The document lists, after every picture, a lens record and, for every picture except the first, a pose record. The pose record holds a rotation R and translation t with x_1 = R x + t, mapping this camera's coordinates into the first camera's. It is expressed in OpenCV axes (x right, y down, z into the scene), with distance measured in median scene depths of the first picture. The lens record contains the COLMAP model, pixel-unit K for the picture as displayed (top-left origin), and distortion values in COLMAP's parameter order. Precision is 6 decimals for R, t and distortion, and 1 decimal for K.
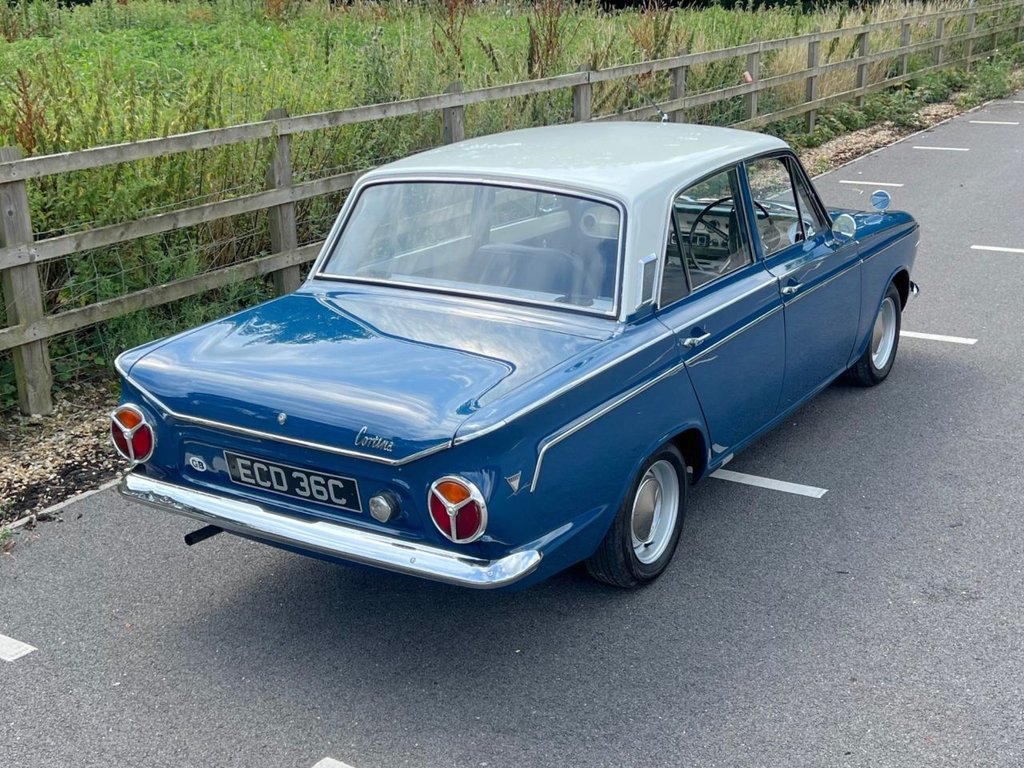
lens RADIAL K [[1292.6, 0, 542.5], [0, 1292.6, 382.3], [0, 0, 1]] dist [0.119673, -0.304083]
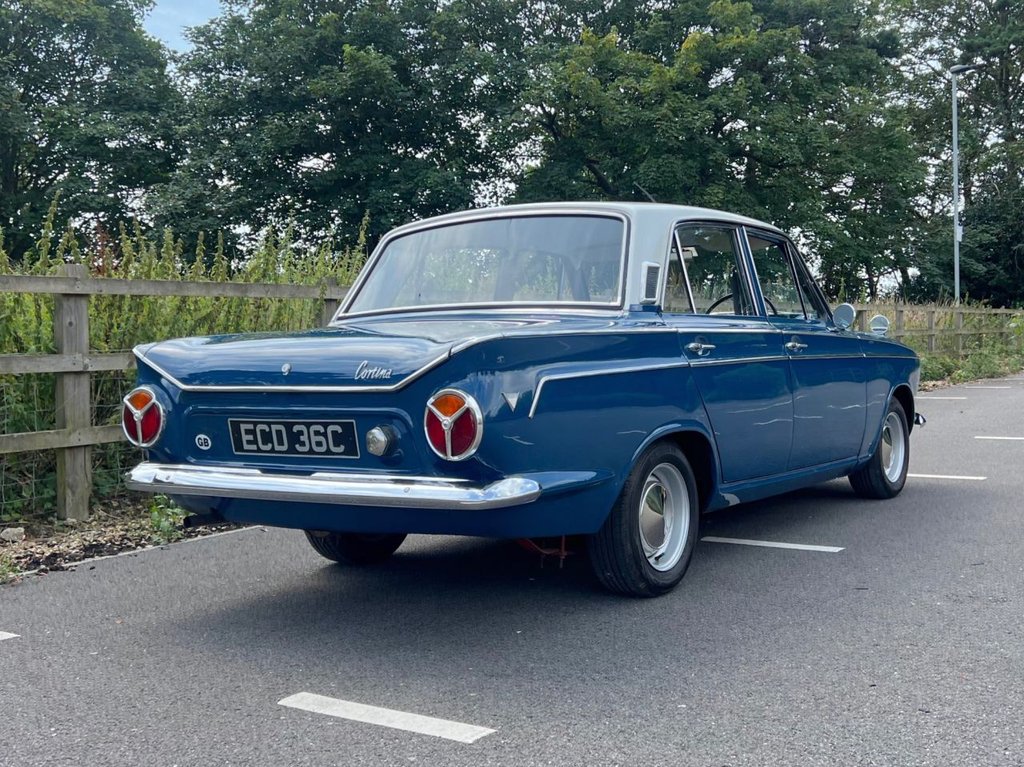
lens RADIAL K [[1170.2, 0, 552.3], [0, 1170.2, 351.5], [0, 0, 1]] dist [0.099329, -0.218778]
pose [[0.999585, -0.001093, -0.028773, 0.029385], [-0.007423, 0.955717, -0.294195, 0.257027], [0.027820, 0.294286, 0.955312, 0.118878]]
